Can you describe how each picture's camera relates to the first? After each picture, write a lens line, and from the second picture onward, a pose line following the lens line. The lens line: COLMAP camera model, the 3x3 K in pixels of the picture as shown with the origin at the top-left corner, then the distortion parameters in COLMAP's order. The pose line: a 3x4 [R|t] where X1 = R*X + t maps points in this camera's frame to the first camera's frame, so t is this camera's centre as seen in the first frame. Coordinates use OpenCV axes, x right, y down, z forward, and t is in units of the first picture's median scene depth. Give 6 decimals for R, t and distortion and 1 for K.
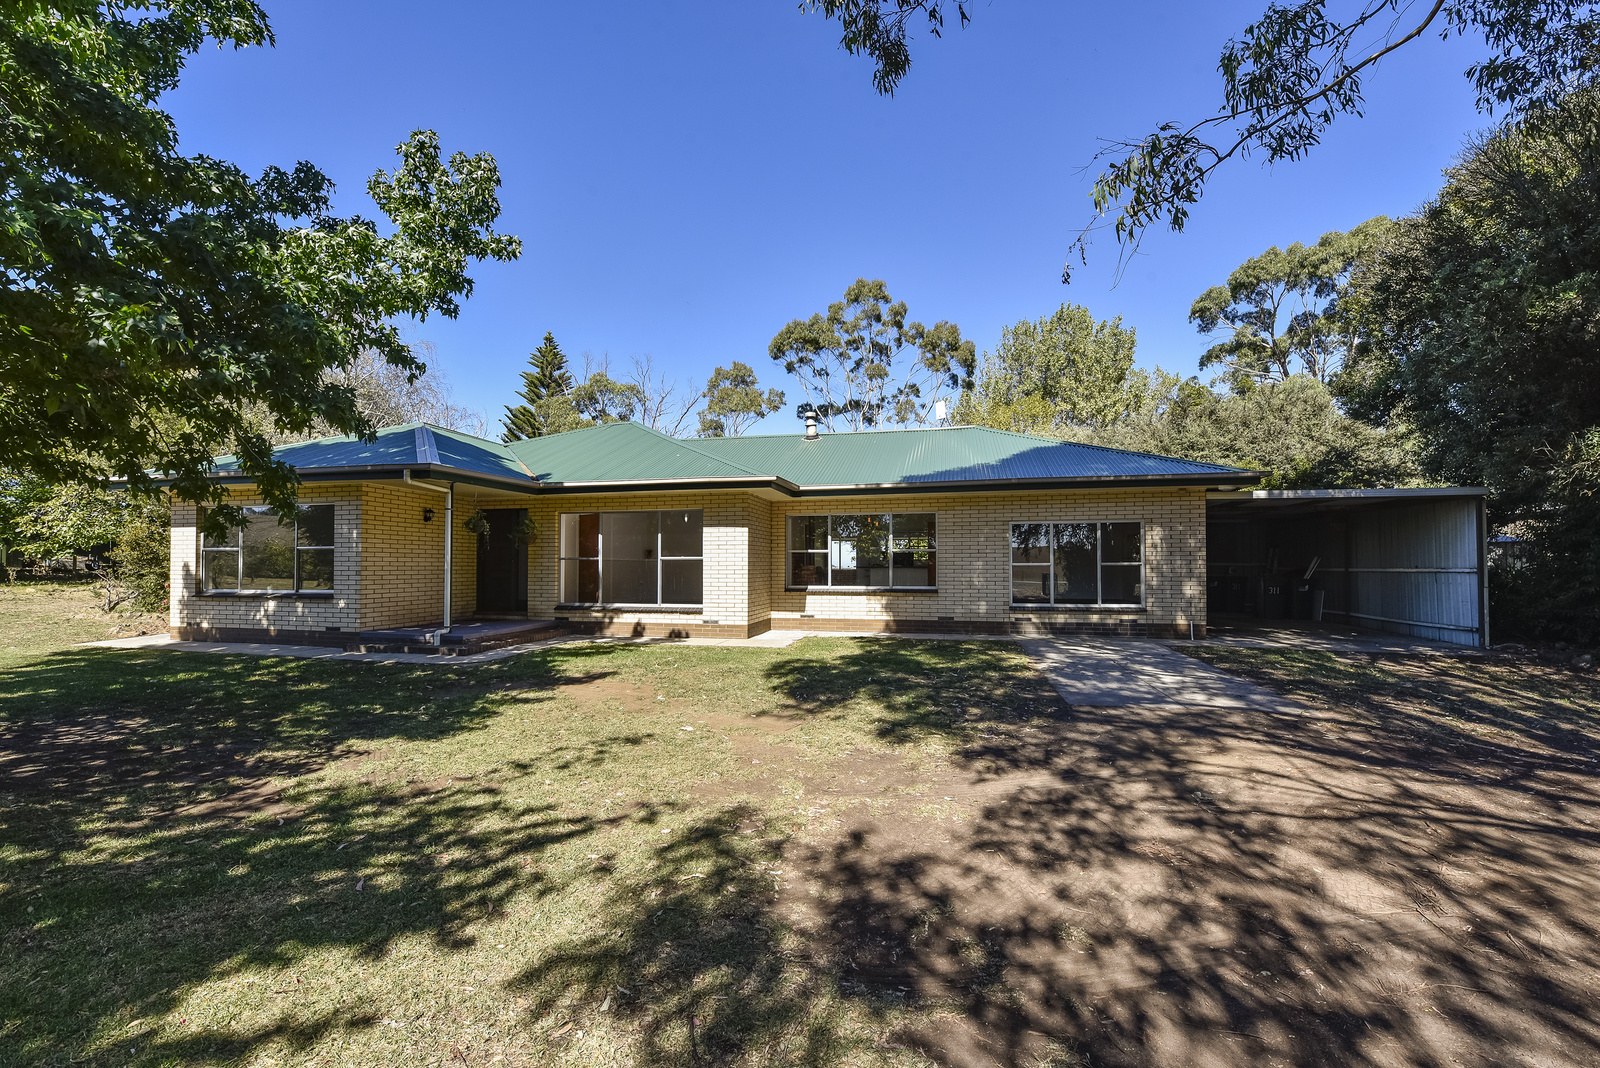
lens RADIAL K [[629.2, 0, 800.8], [0, 629.2, 547.9], [0, 0, 1]] dist [-0.010905, -0.001650]
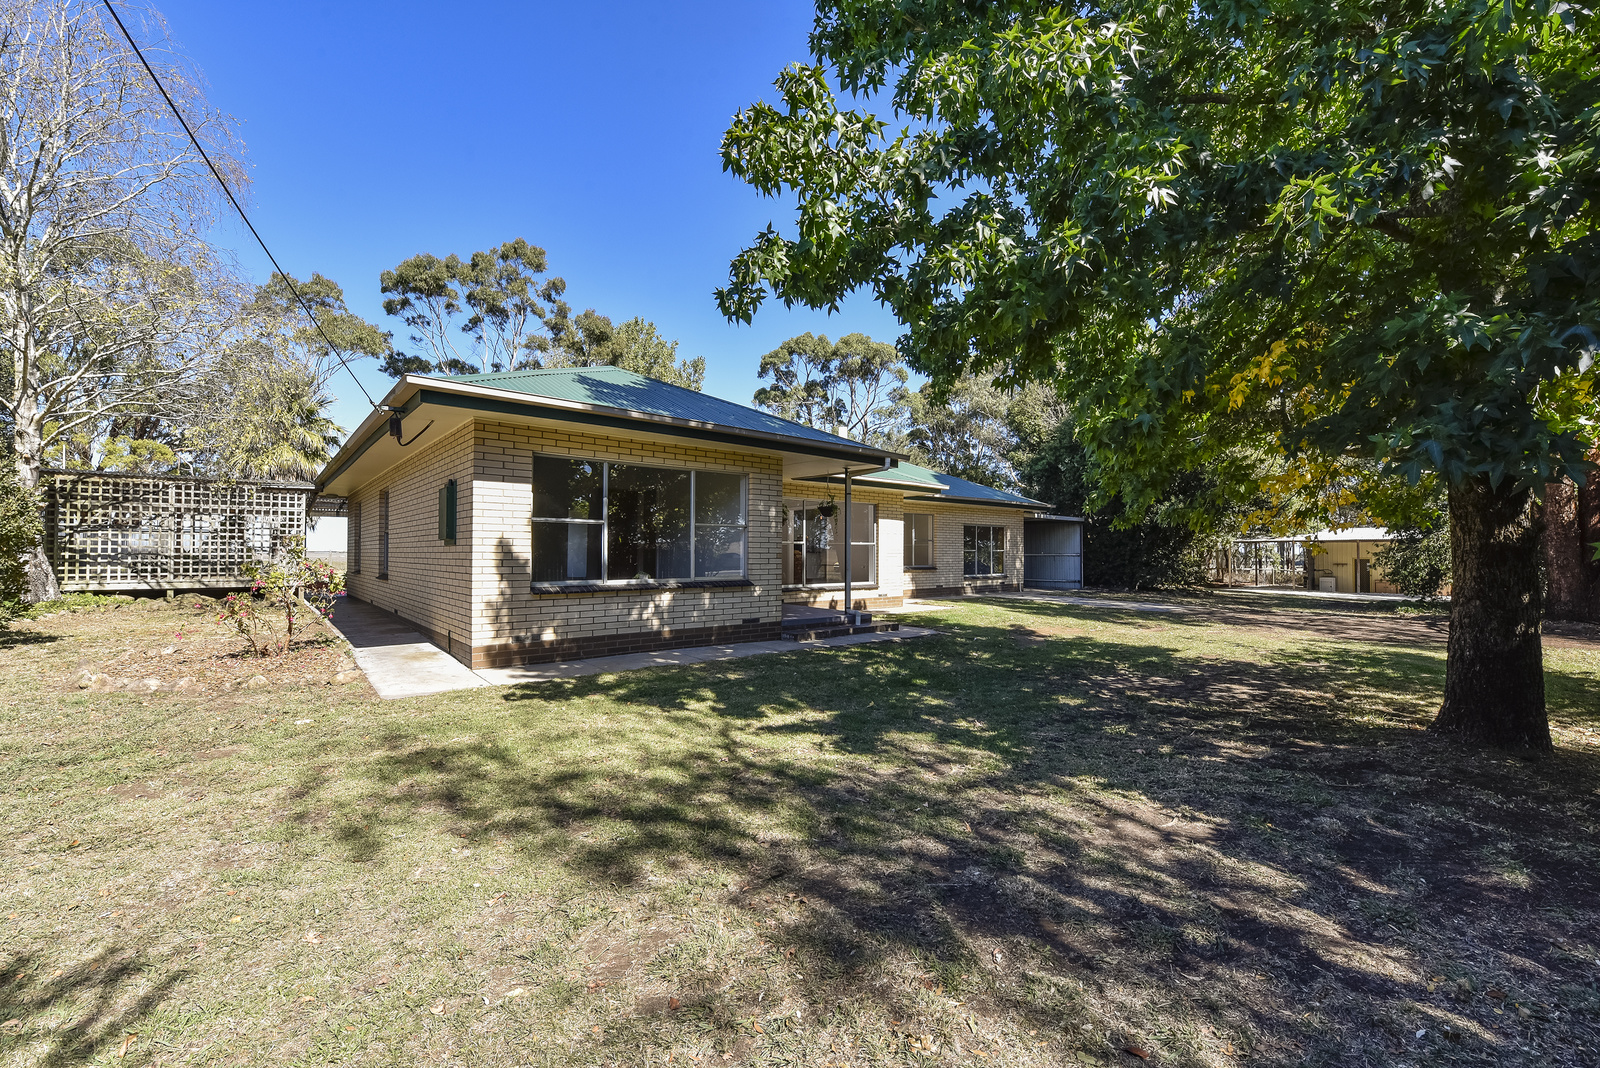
lens RADIAL K [[629.2, 0, 798.7], [0, 629.2, 539.4], [0, 0, 1]] dist [-0.010905, -0.001650]
pose [[0.611934, 0.020038, 0.790655, -1.247555], [-0.026830, 0.999630, -0.004569, 0.017897], [-0.790454, -0.018417, 0.612245, 0.375948]]
